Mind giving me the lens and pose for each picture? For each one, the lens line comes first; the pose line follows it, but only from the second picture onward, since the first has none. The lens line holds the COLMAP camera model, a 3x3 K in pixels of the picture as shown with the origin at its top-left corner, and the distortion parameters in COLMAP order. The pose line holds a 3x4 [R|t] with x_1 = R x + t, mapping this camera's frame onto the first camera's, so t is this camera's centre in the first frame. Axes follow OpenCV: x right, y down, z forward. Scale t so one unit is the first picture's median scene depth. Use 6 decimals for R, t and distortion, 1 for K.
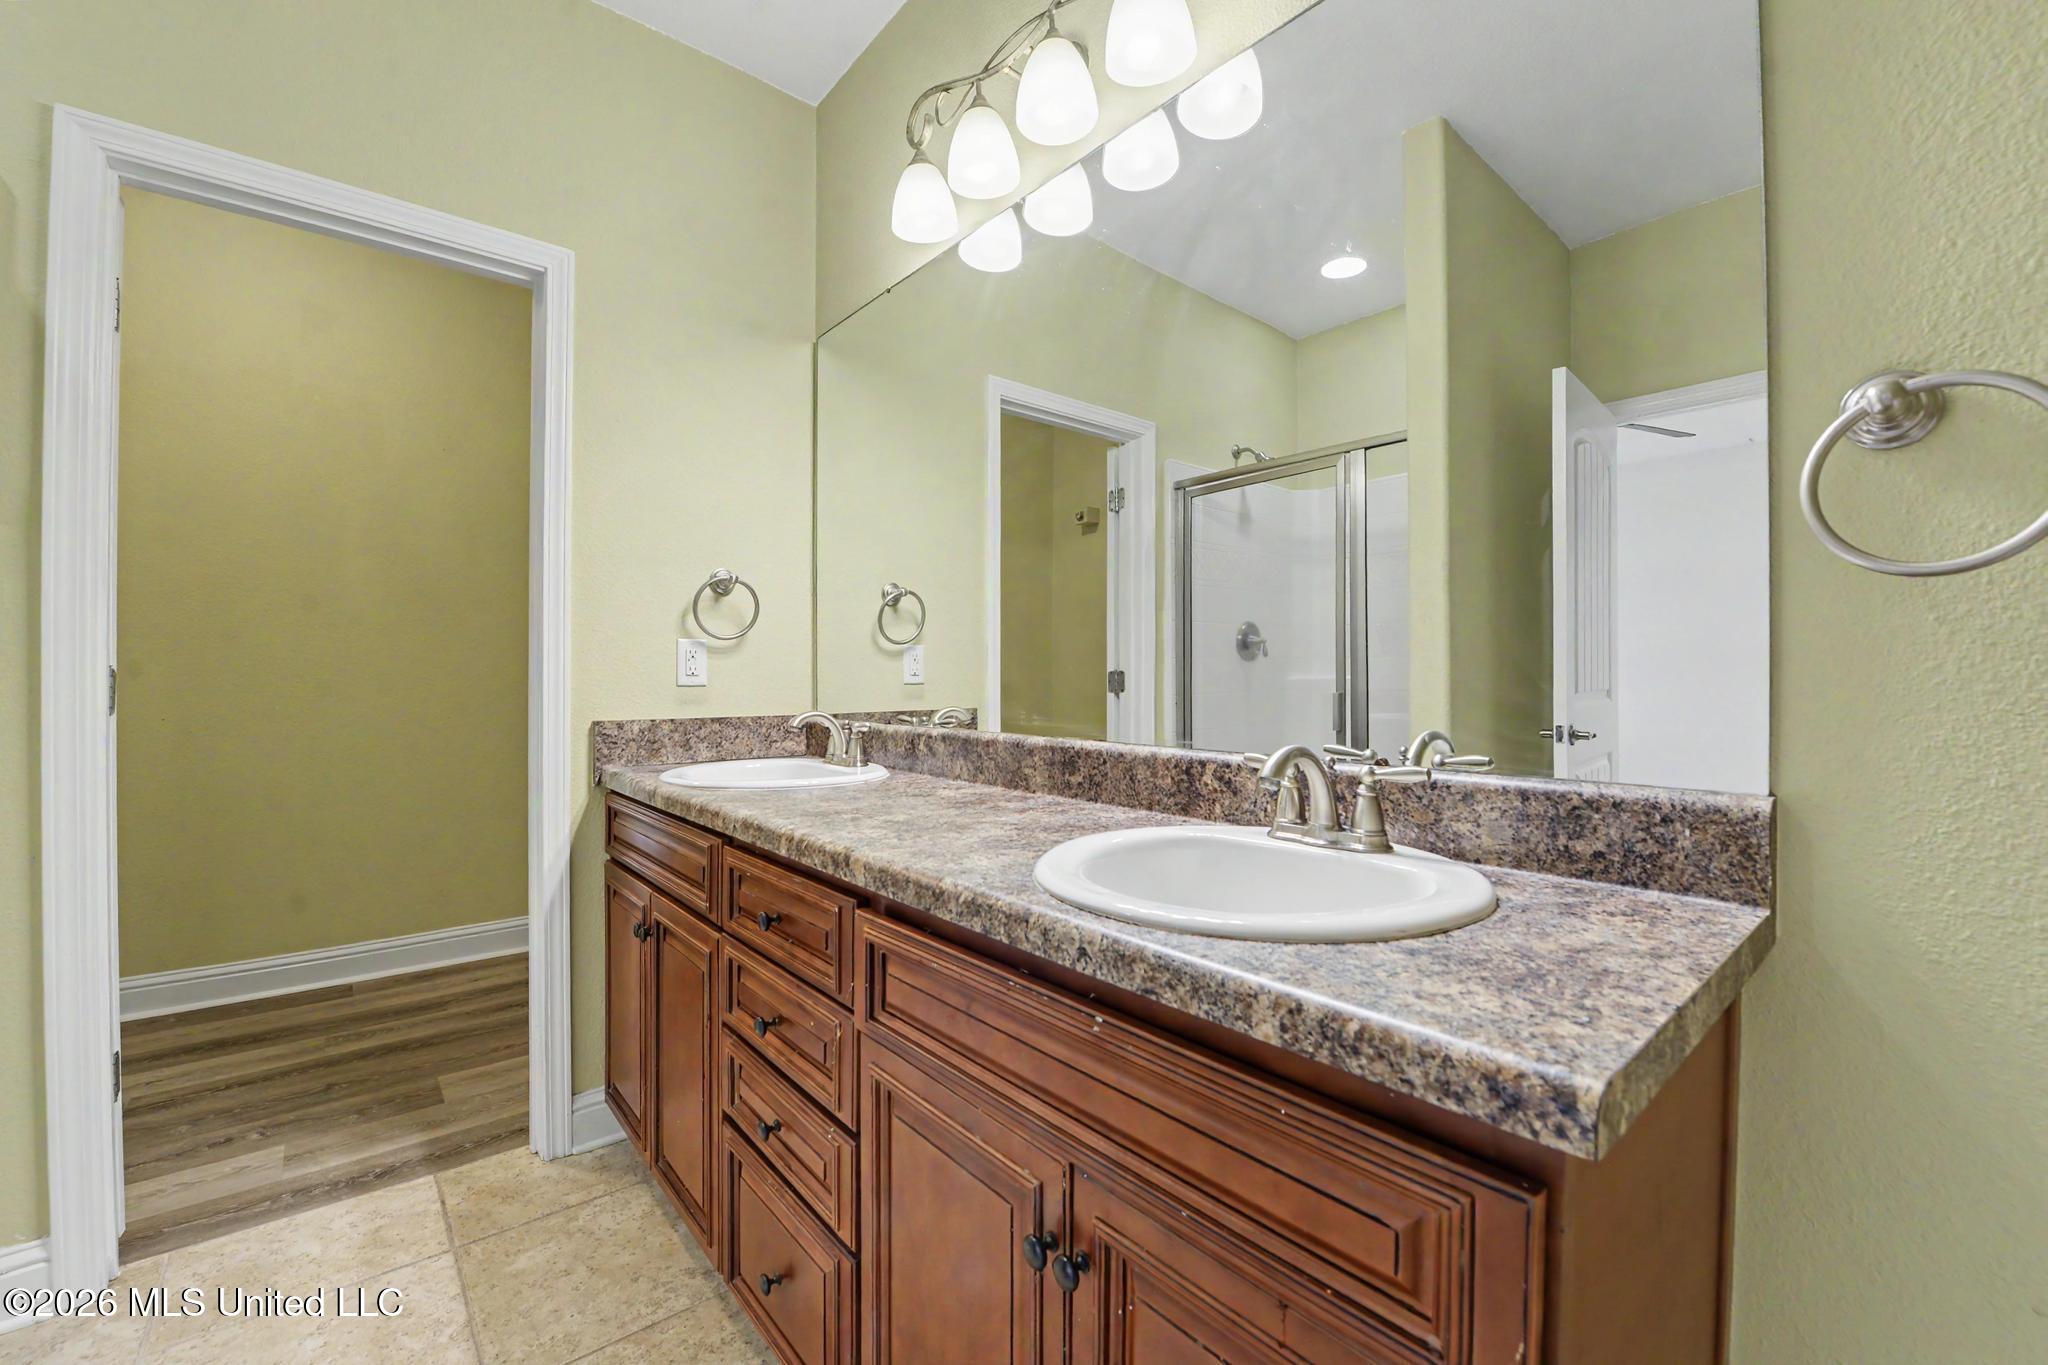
lens RADIAL K [[825.4, 0, 1014.4], [0, 825.4, 677.8], [0, 0, 1]] dist [-0.018806, -0.001514]
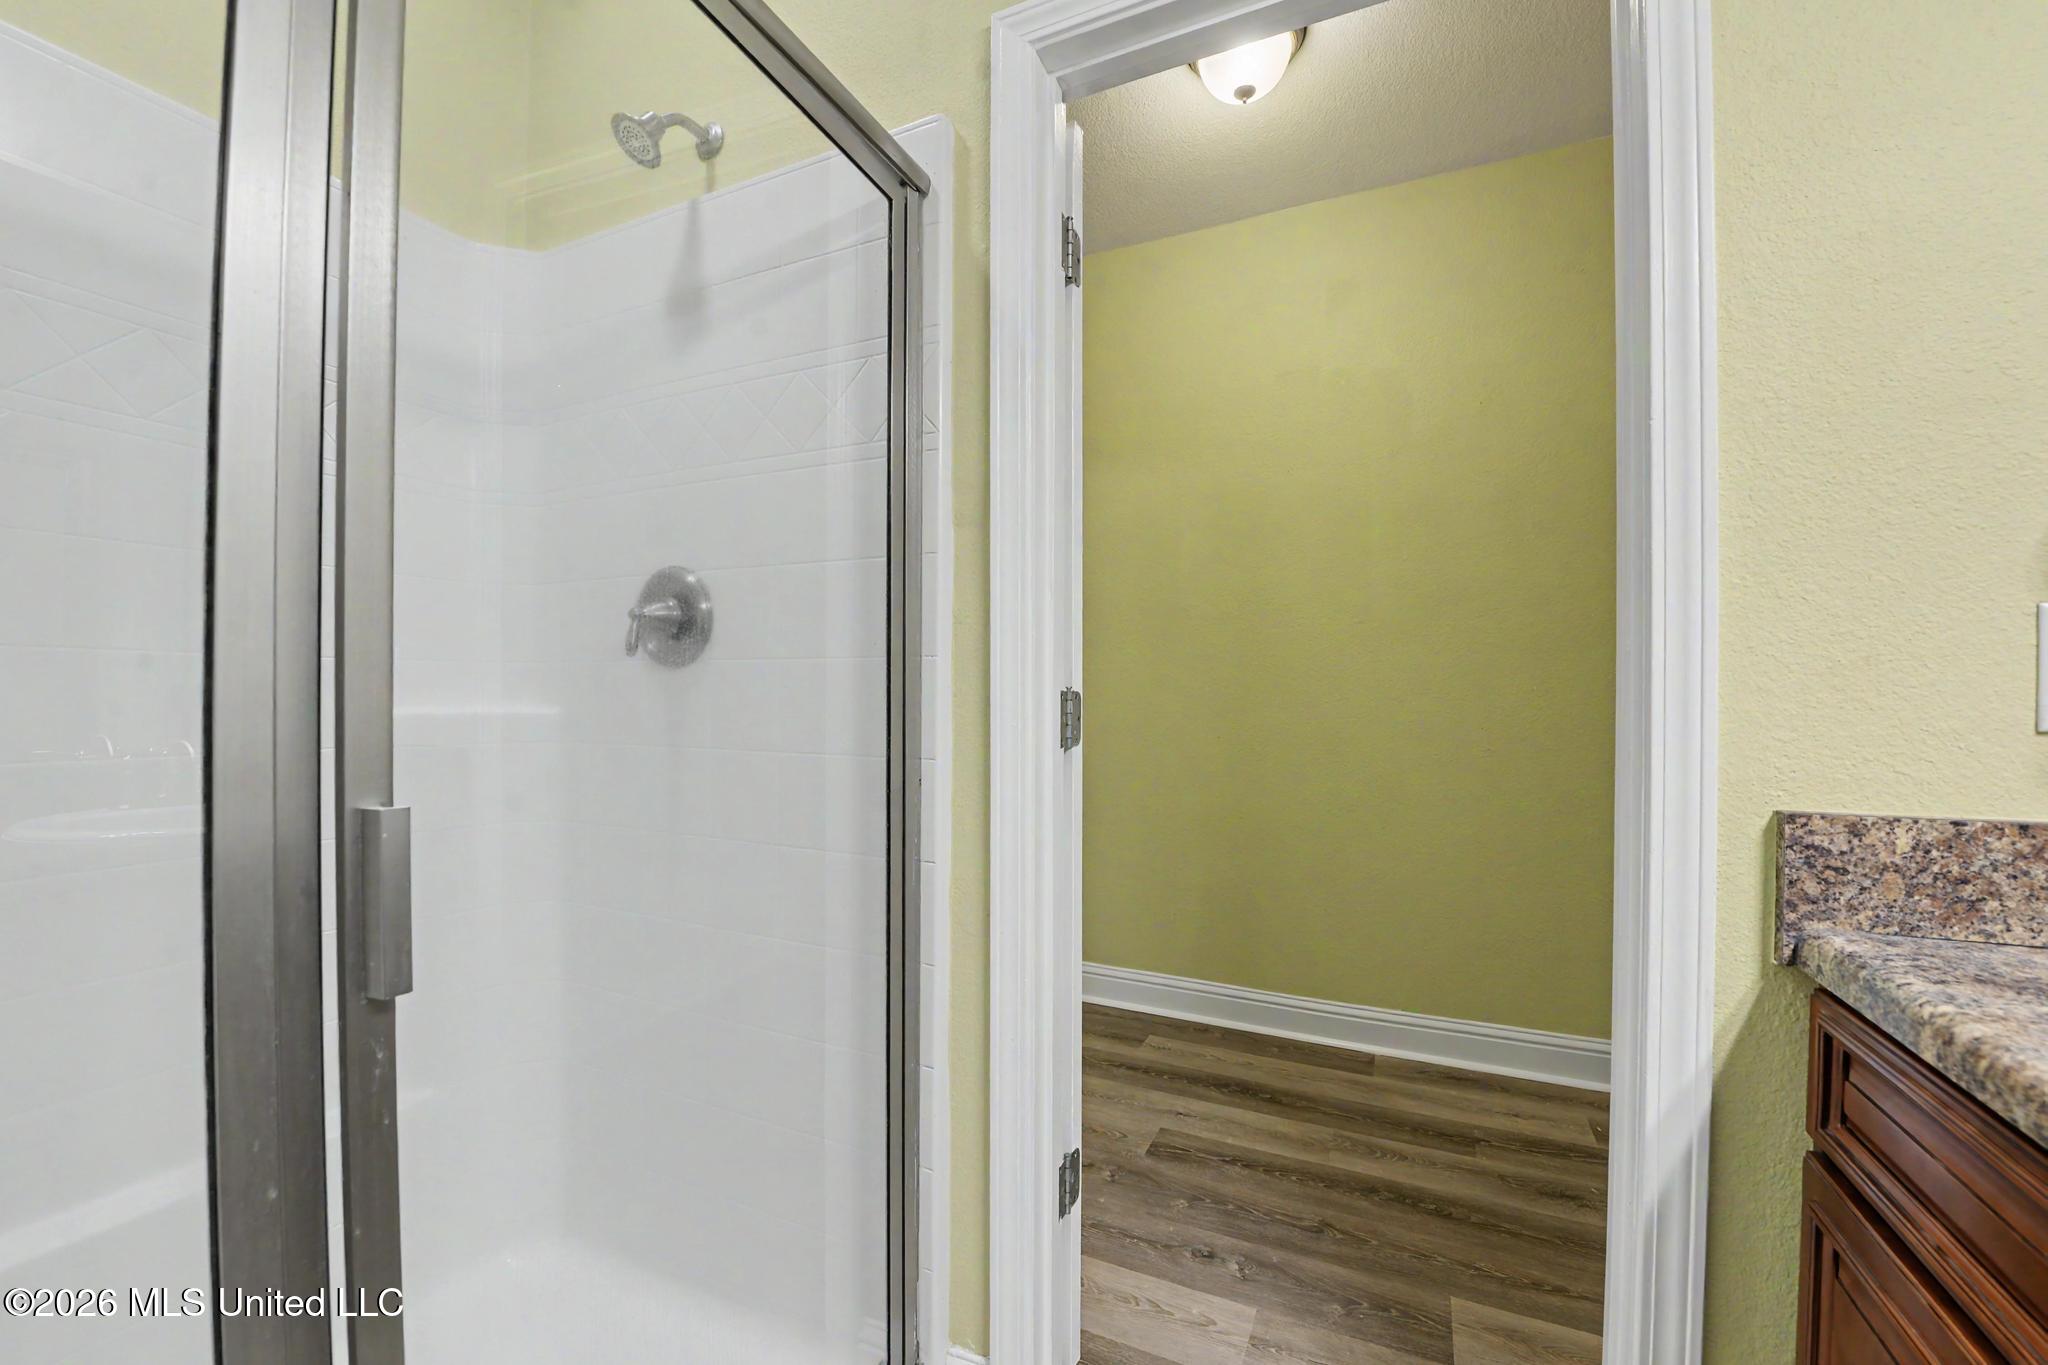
lens RADIAL K [[825.4, 0, 1028.4], [0, 825.4, 681.8], [0, 0, 1]] dist [-0.018806, -0.001514]
pose [[0.421142, 0.000232, -0.906995, -0.278289], [-0.002642, 0.999996, -0.000971, -0.011428], [0.906991, 0.002806, 0.421141, 0.445553]]
